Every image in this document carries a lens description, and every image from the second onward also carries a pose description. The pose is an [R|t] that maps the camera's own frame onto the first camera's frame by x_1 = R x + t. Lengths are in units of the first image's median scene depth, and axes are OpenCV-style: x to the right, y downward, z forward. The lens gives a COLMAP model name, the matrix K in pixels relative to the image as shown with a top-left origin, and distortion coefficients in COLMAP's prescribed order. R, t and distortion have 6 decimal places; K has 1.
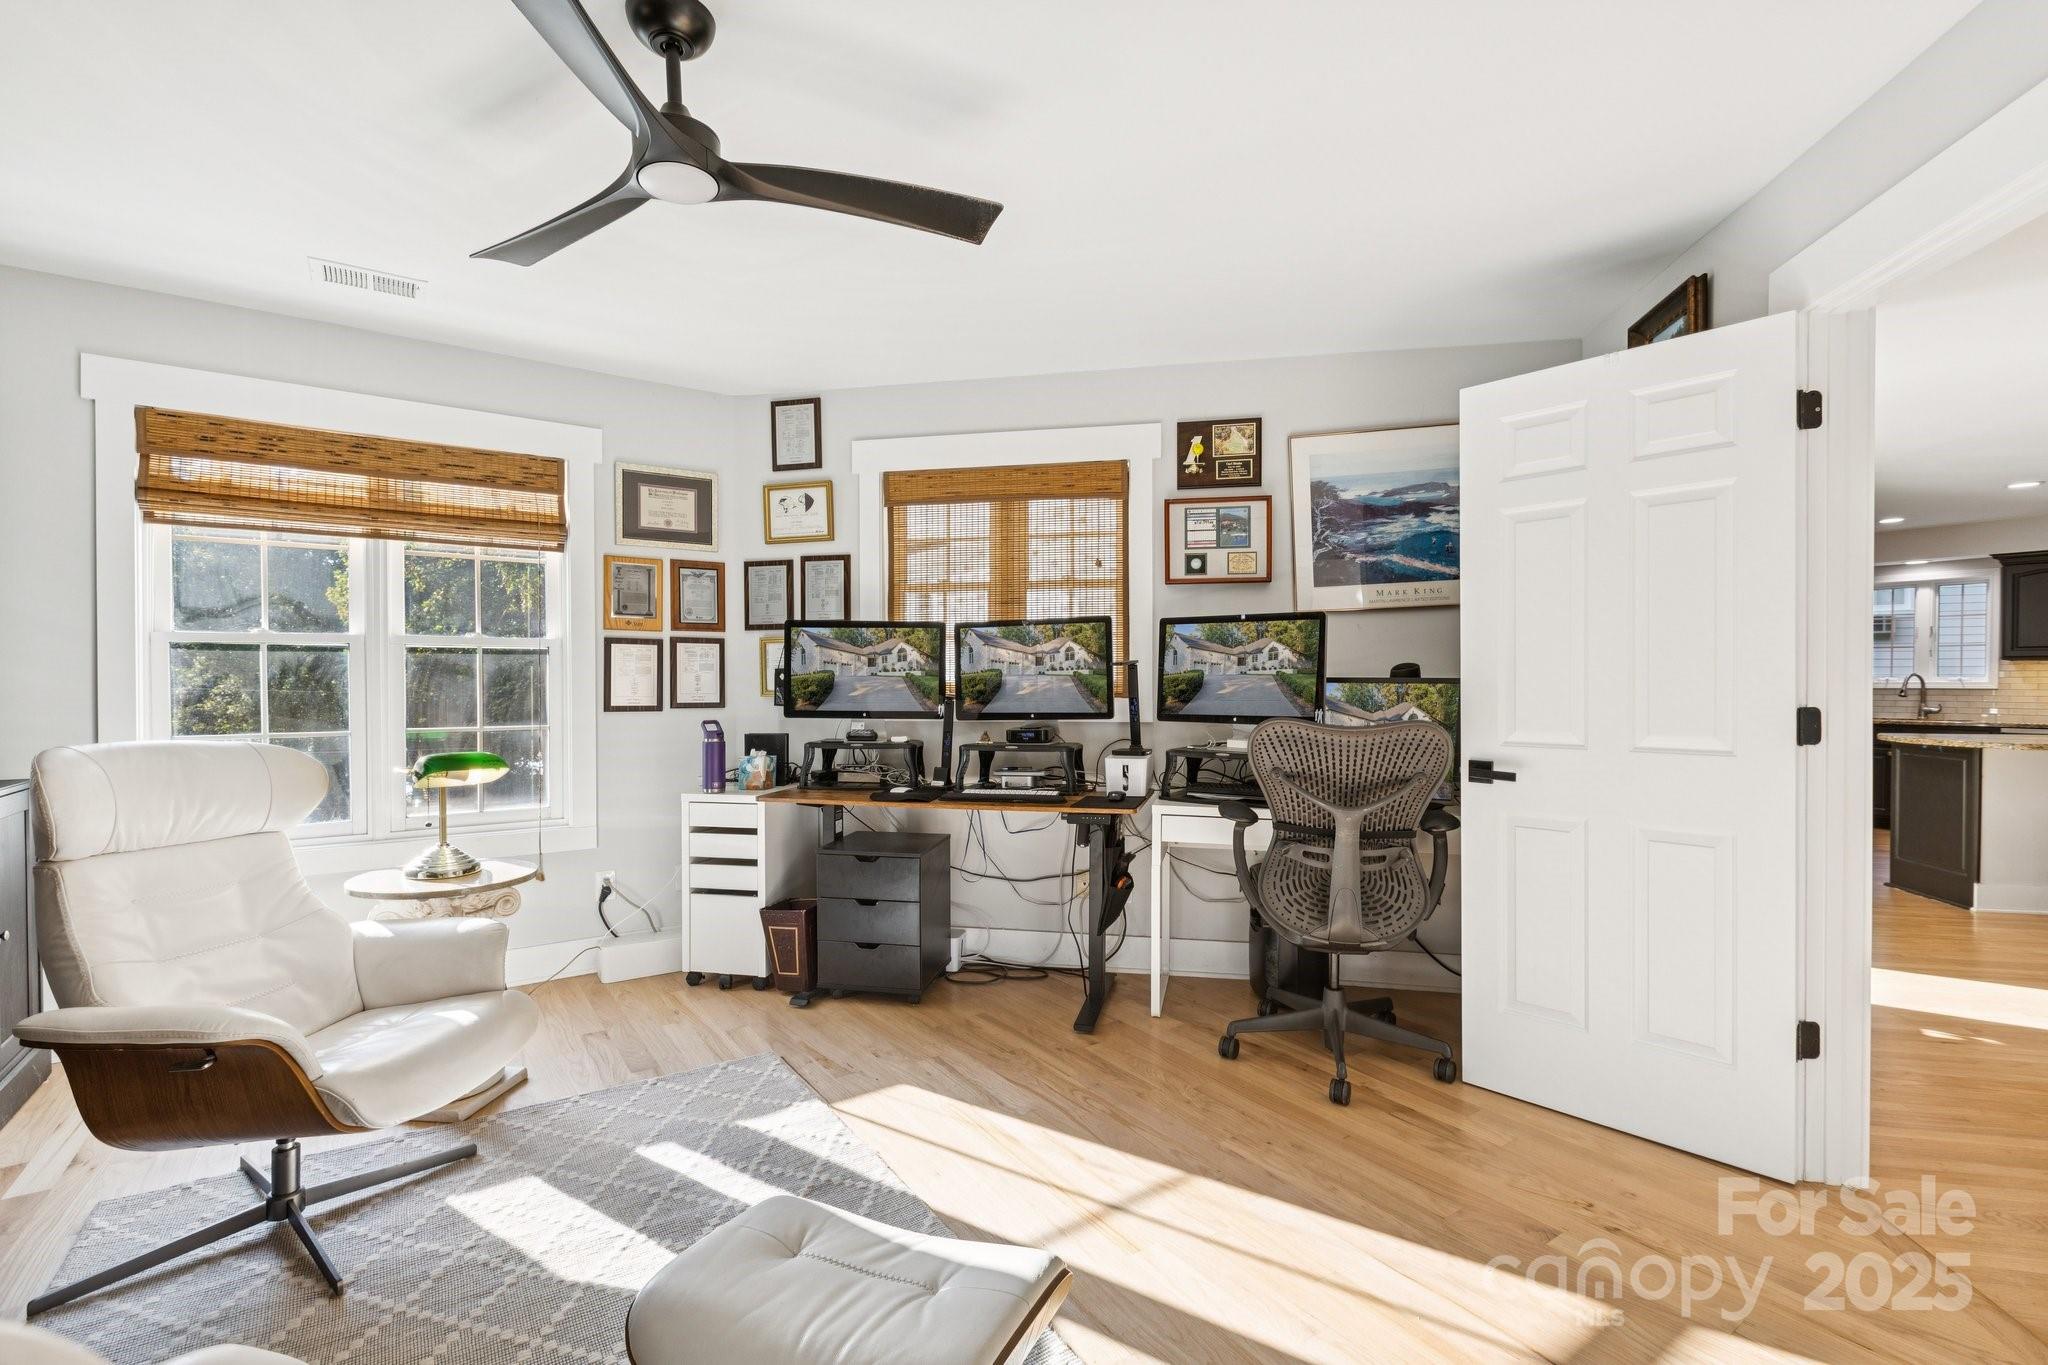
lens RADIAL K [[931.2, 0, 1014.6], [0, 931.2, 678.2], [0, 0, 1]] dist [0.011383, 0.000226]
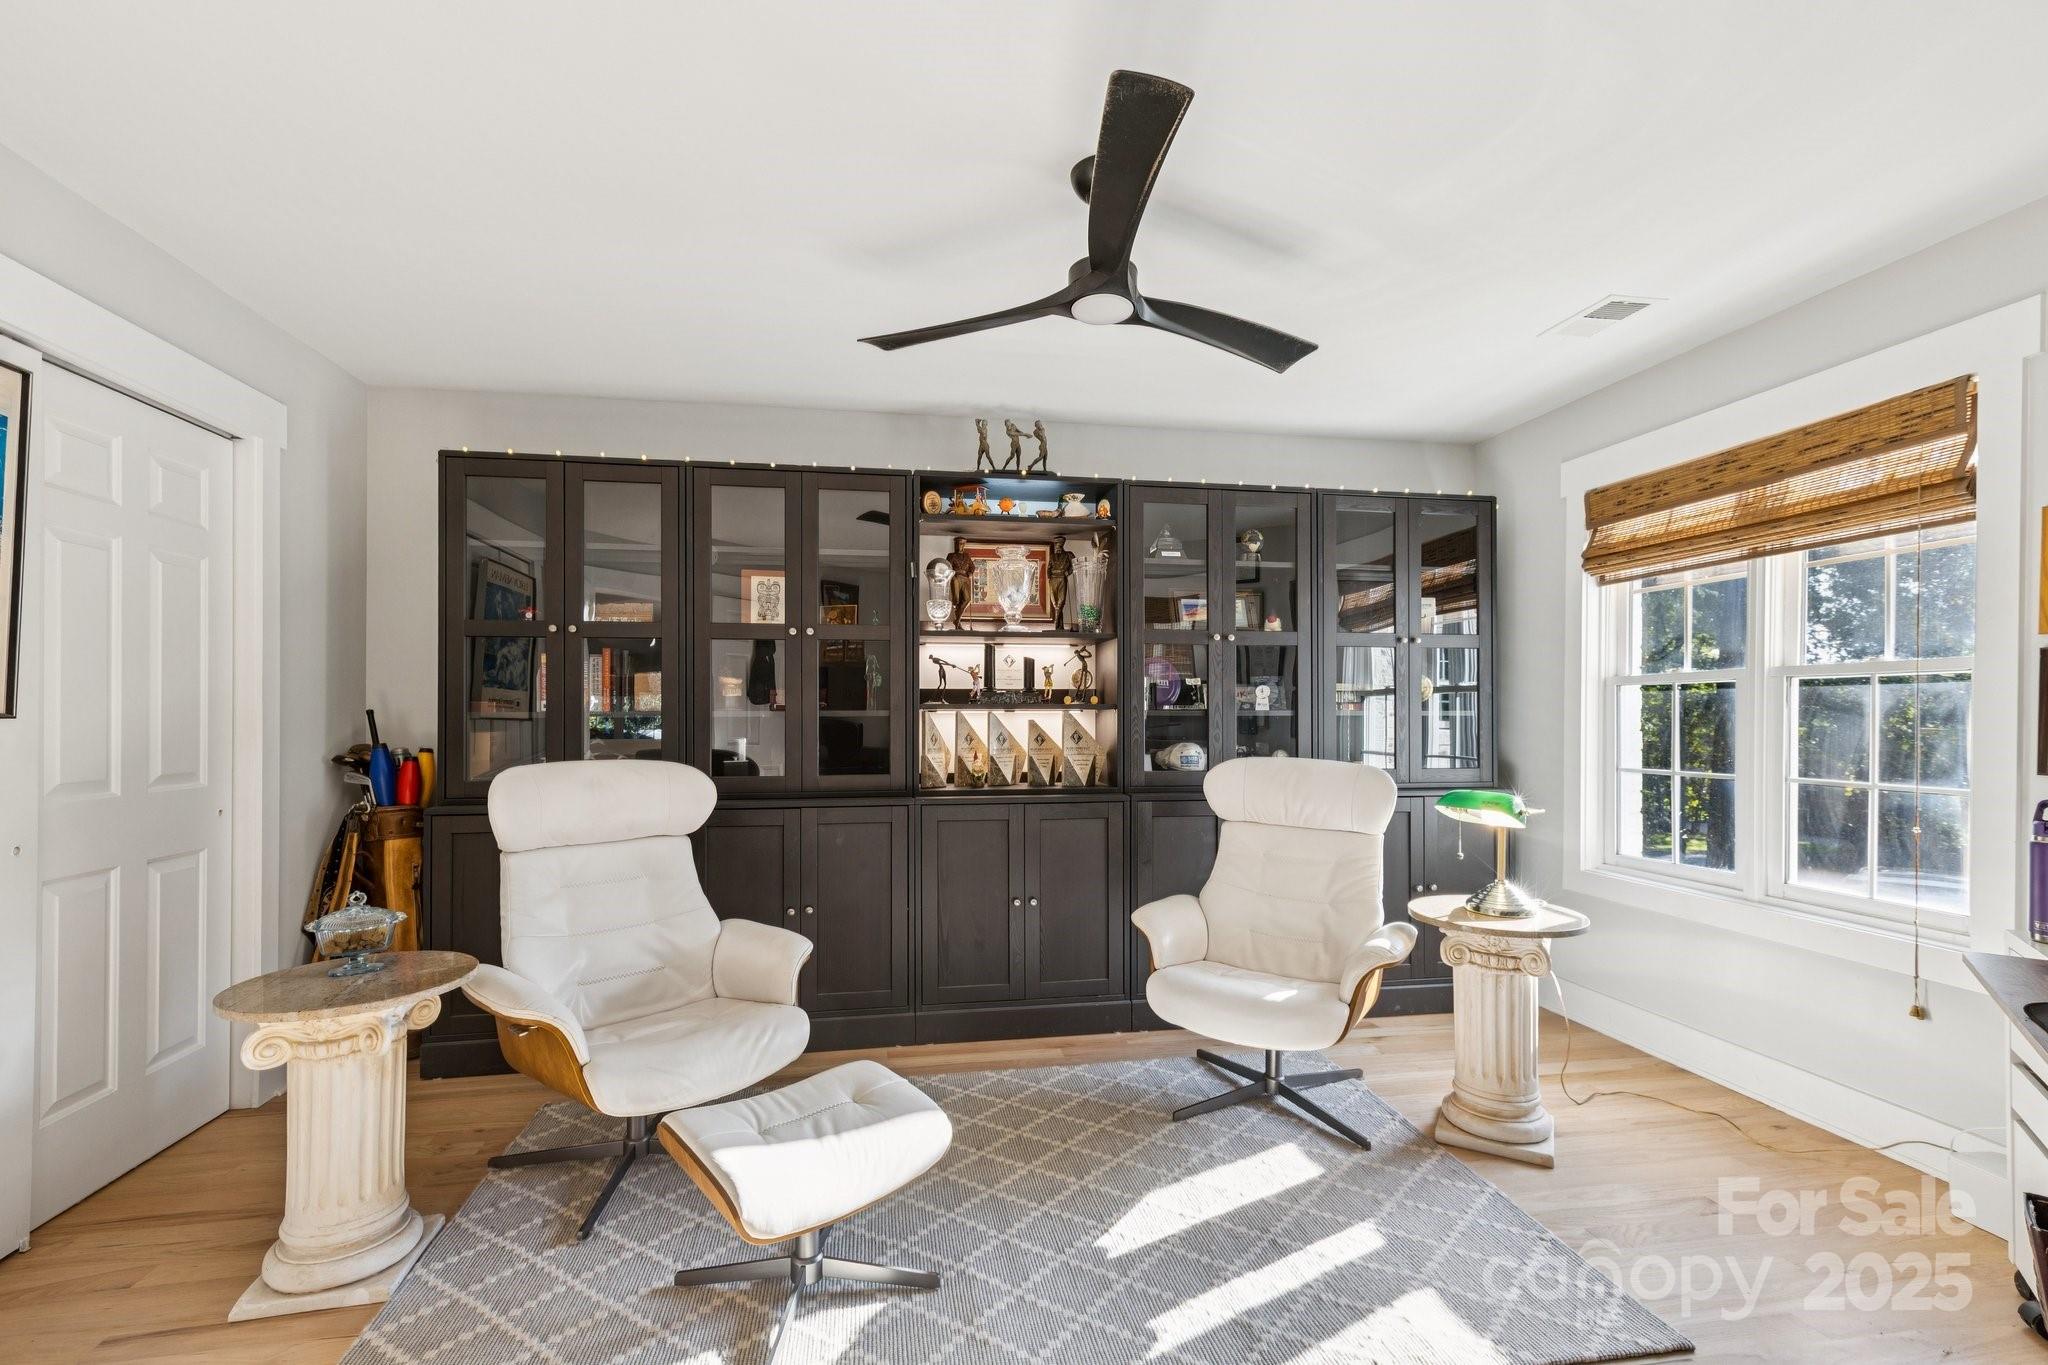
lens RADIAL K [[931.2, 0, 1028.7], [0, 931.2, 714.8], [0, 0, 1]] dist [0.011383, 0.000226]
pose [[-0.417301, 0.004503, -0.908757, 0.417233], [0.007378, 0.999972, 0.001567, -0.008841], [0.908738, -0.006051, -0.417323, 0.767742]]
